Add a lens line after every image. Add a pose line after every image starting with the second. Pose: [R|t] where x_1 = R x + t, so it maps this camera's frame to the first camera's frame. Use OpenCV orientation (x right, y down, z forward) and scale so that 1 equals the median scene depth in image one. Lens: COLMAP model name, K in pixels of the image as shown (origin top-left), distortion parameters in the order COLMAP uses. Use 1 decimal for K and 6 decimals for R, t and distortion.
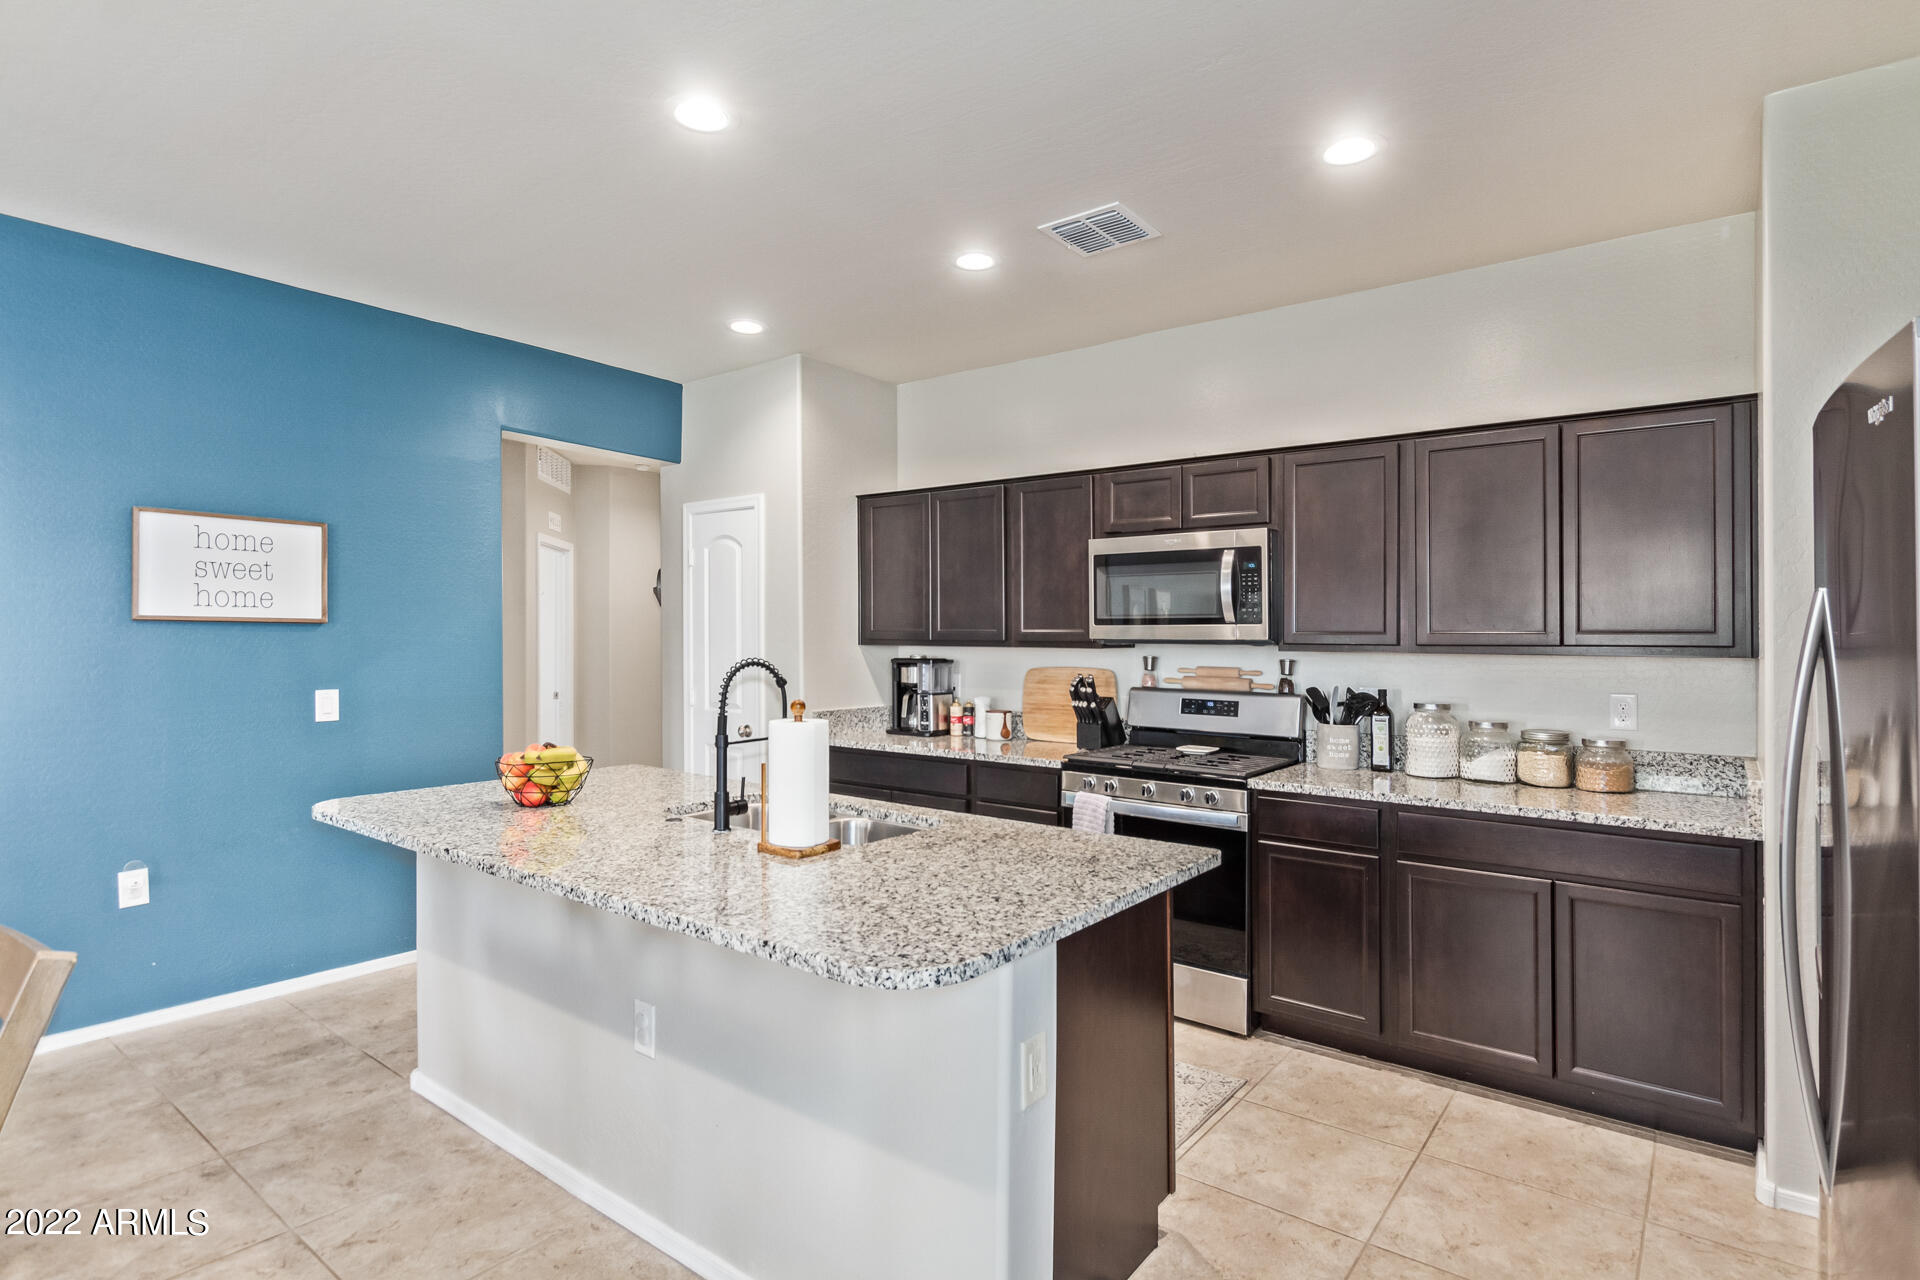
lens RADIAL K [[973.0, 0, 959.6], [0, 973.0, 649.9], [0, 0, 1]] dist [-0.007257, 0.000981]
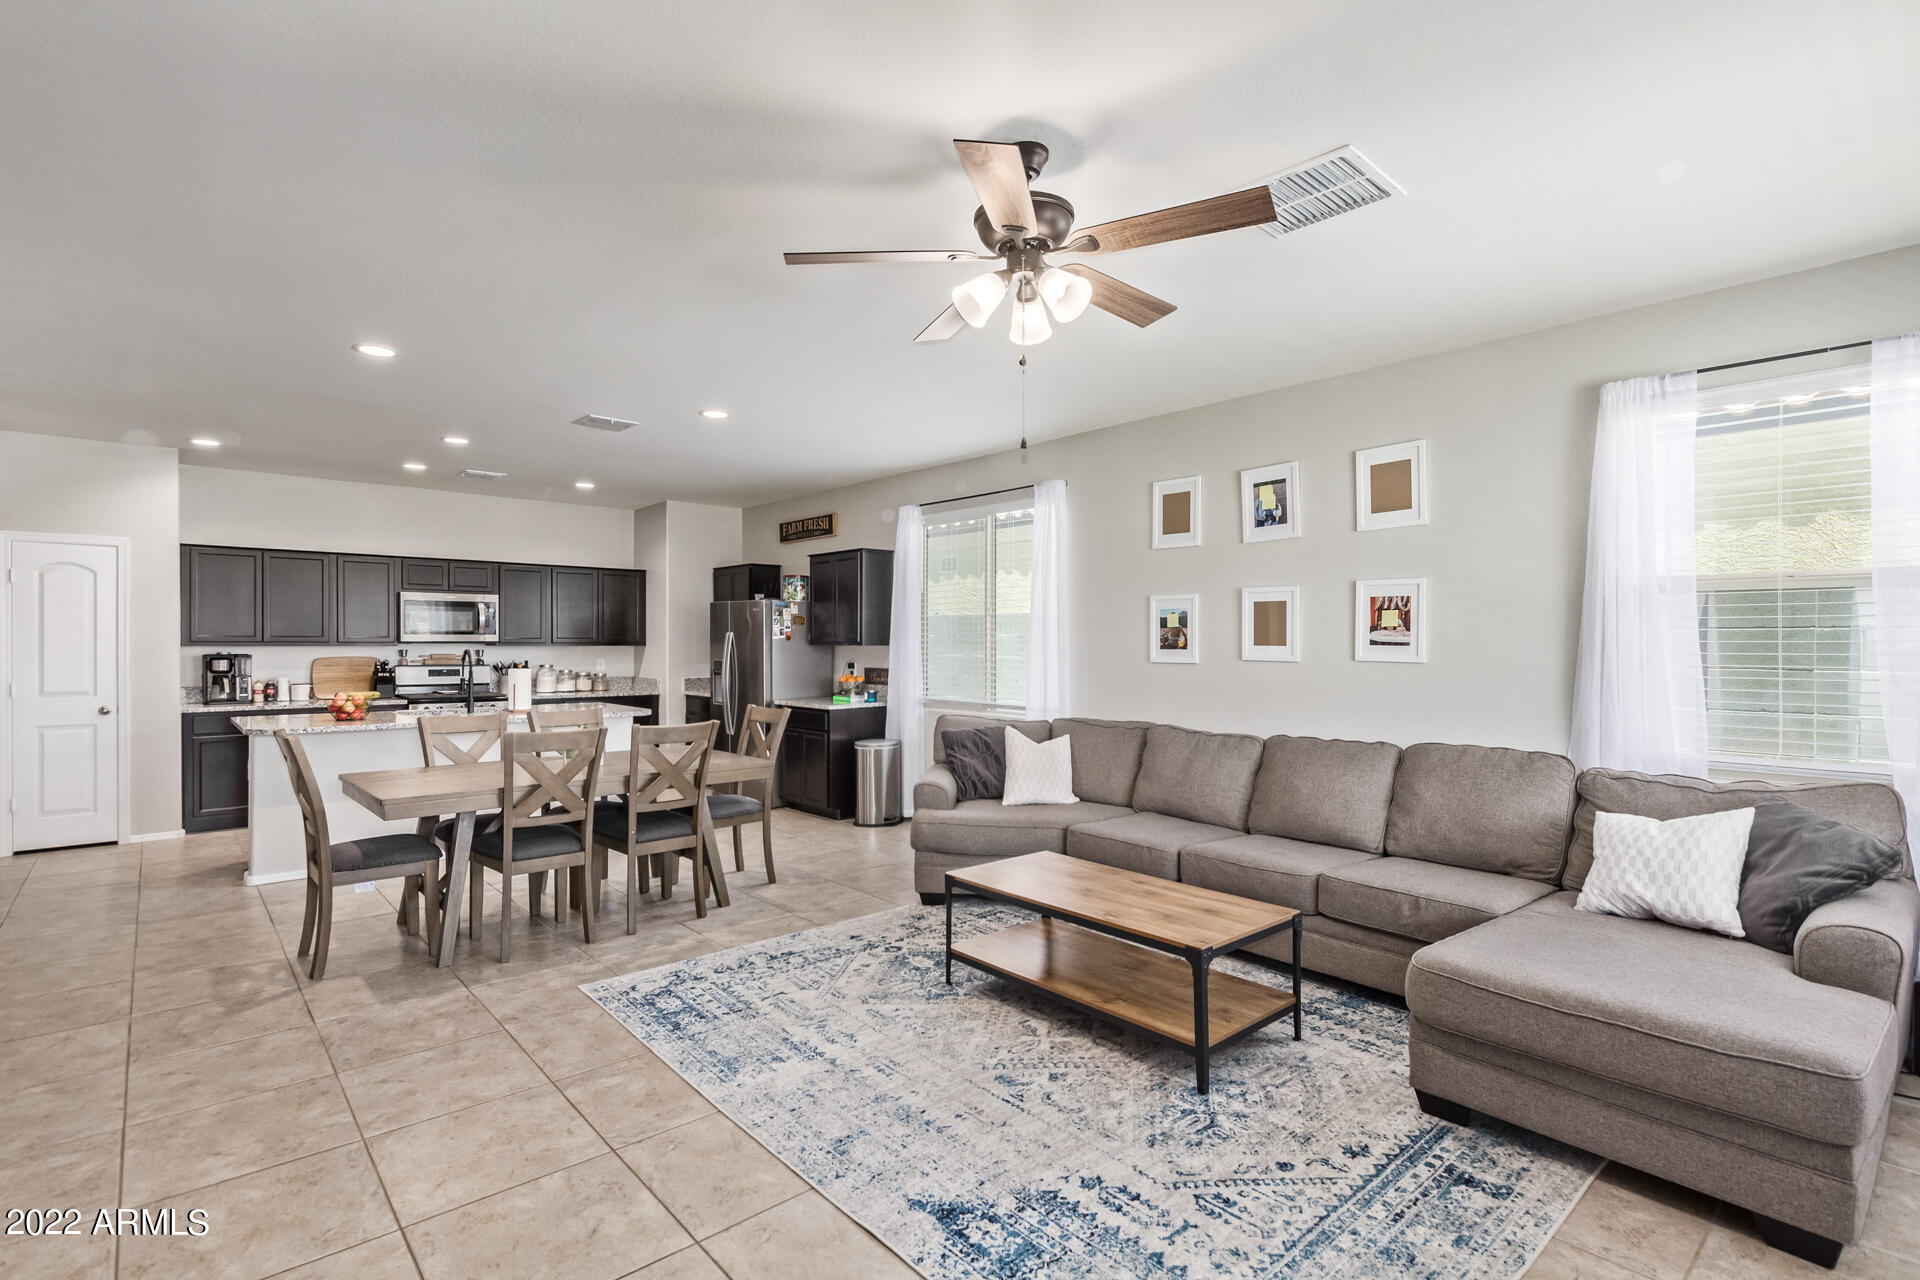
lens RADIAL K [[899.0, 0, 917.1], [0, 899.0, 649.8], [0, 0, 1]] dist [0.010134, -0.004846]
pose [[0.219274, -0.011853, 0.975591, -1.580037], [0.013810, 0.999864, 0.009043, 0.005282], [-0.975566, 0.011490, 0.219408, -0.490015]]
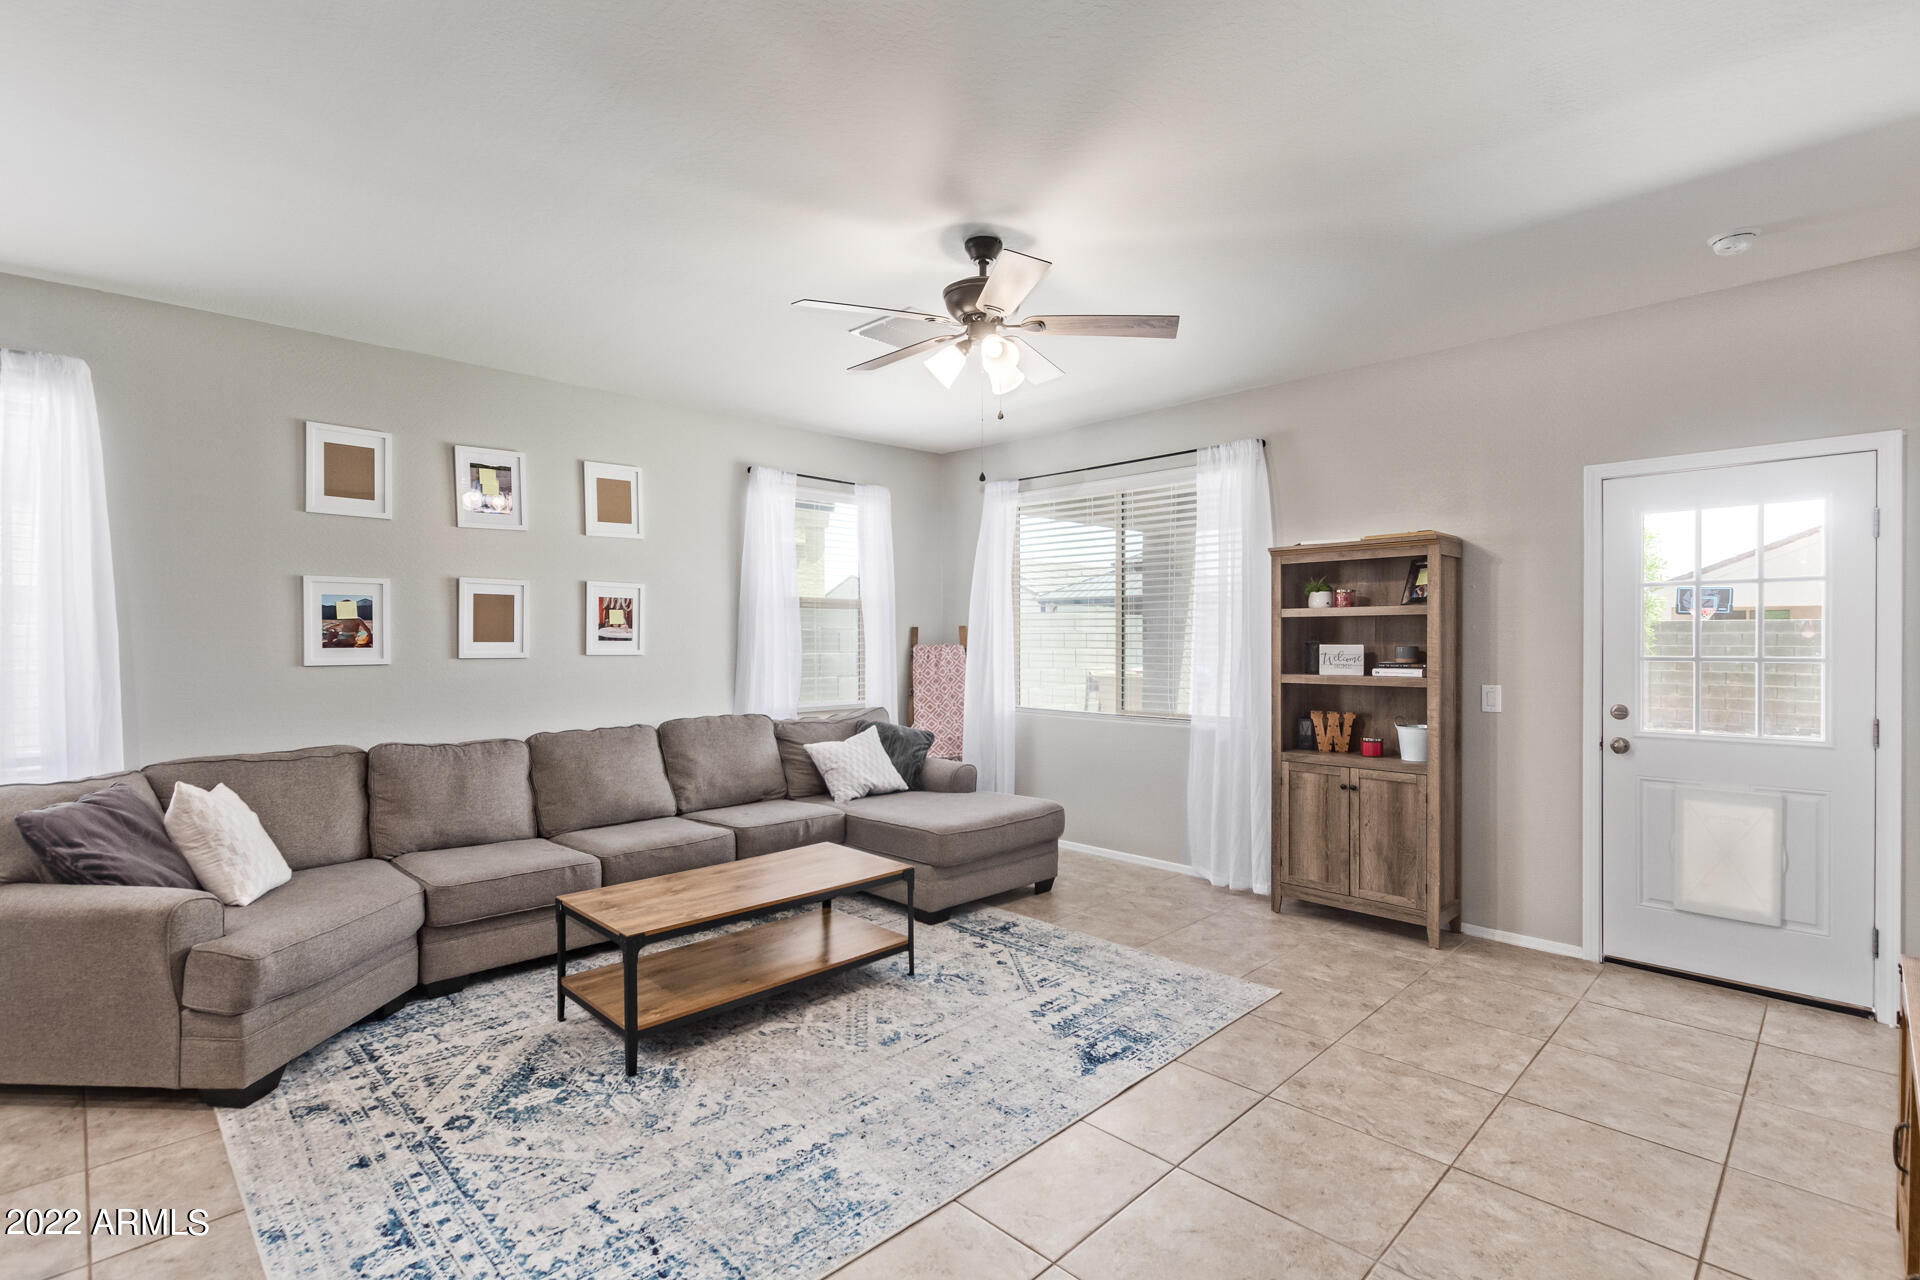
lens RADIAL K [[899.0, 0, 975.6], [0, 899.0, 647.7], [0, 0, 1]] dist [0.010134, -0.004846]
pose [[-0.991613, -0.005555, 0.129123, -1.017313], [-0.001960, 0.999607, 0.027947, -0.008884], [-0.129227, 0.027460, -0.991235, 0.397752]]
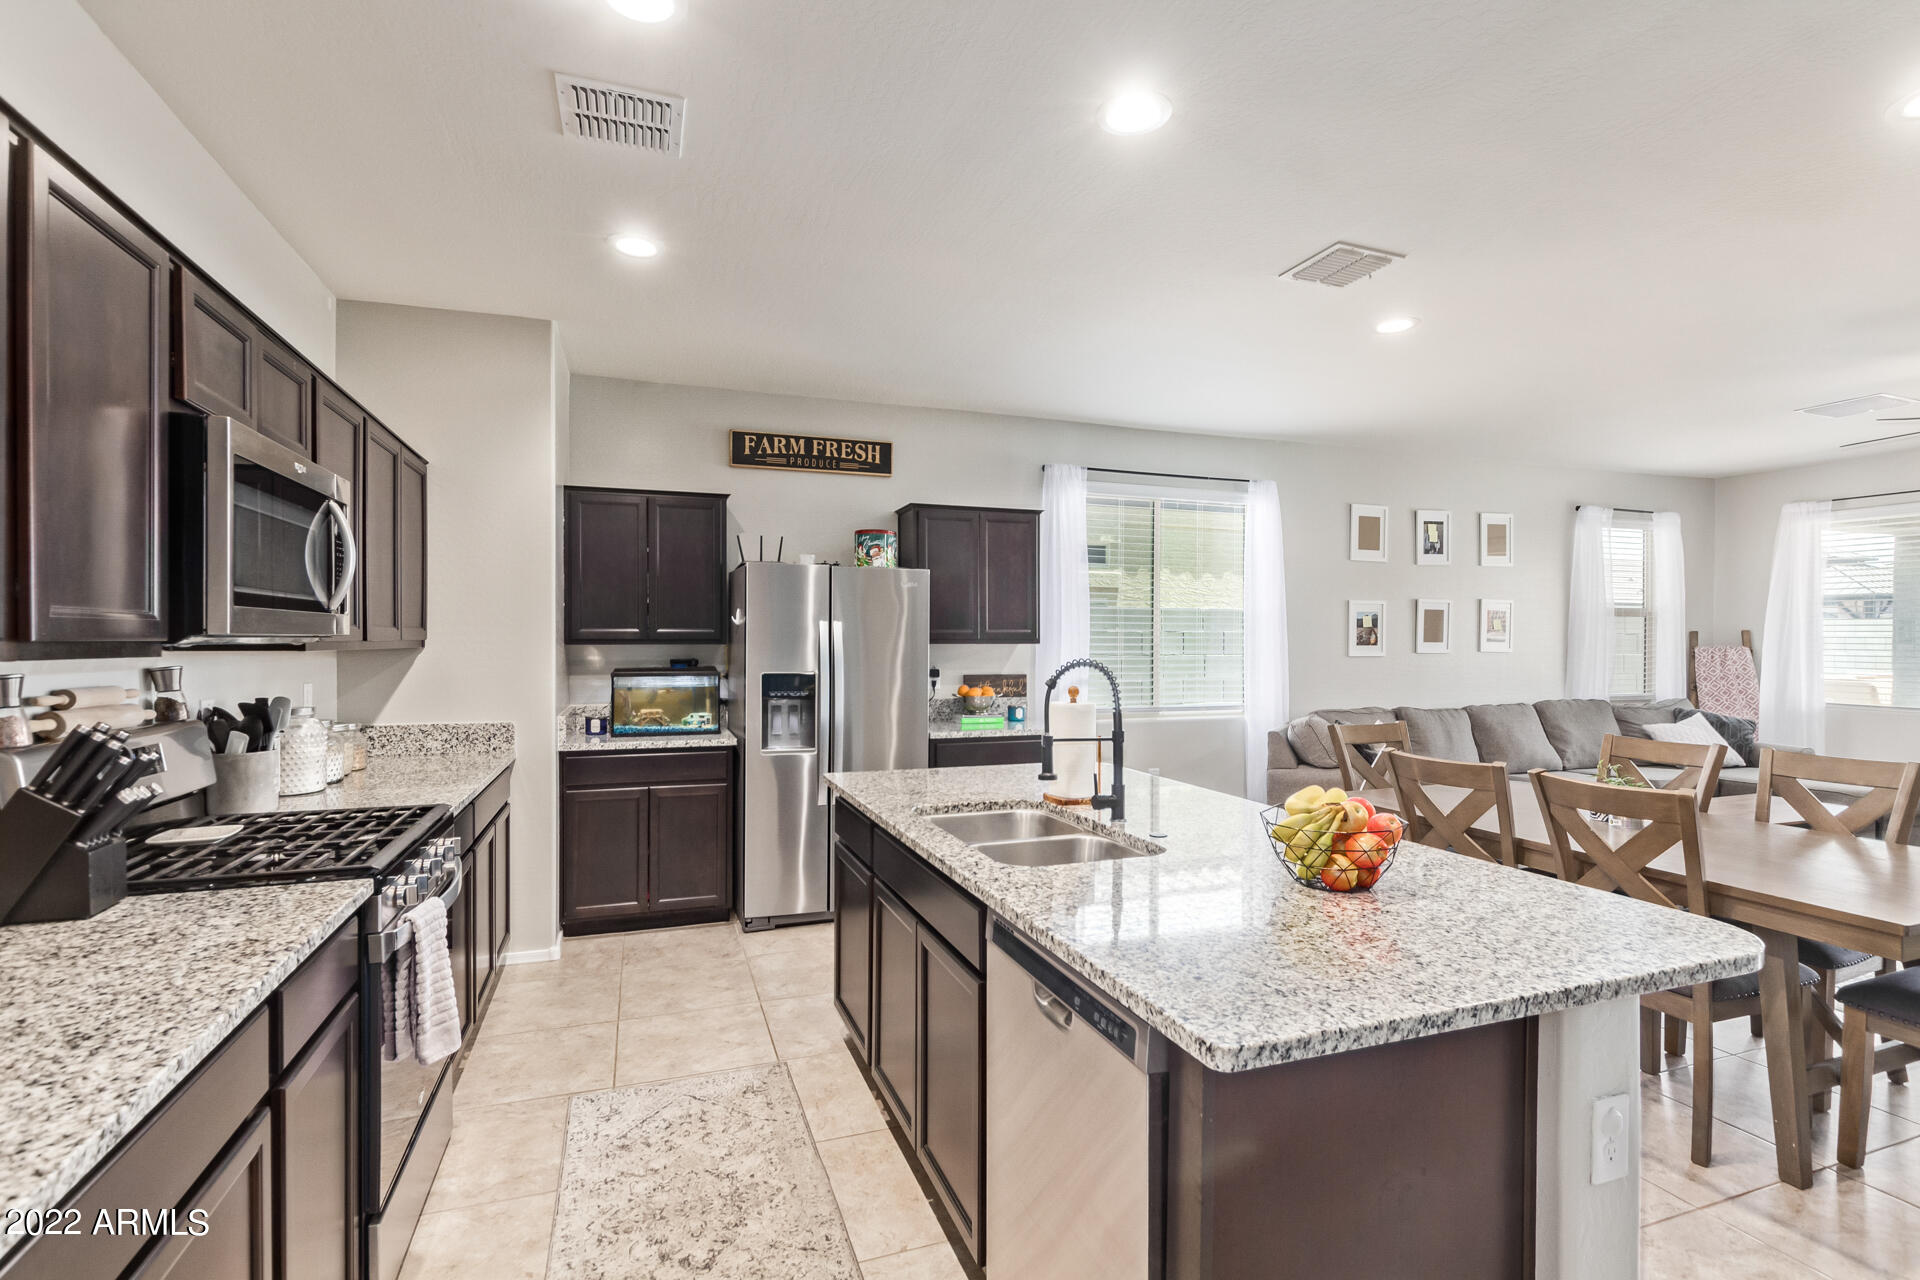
lens RADIAL K [[899.0, 0, 957.6], [0, 899.0, 647.6], [0, 0, 1]] dist [0.010134, -0.004846]
pose [[-0.836703, -0.012971, 0.547504, -0.418444], [0.001930, 0.999643, 0.026632, -0.019427], [-0.547654, 0.023339, -0.836379, 1.258134]]
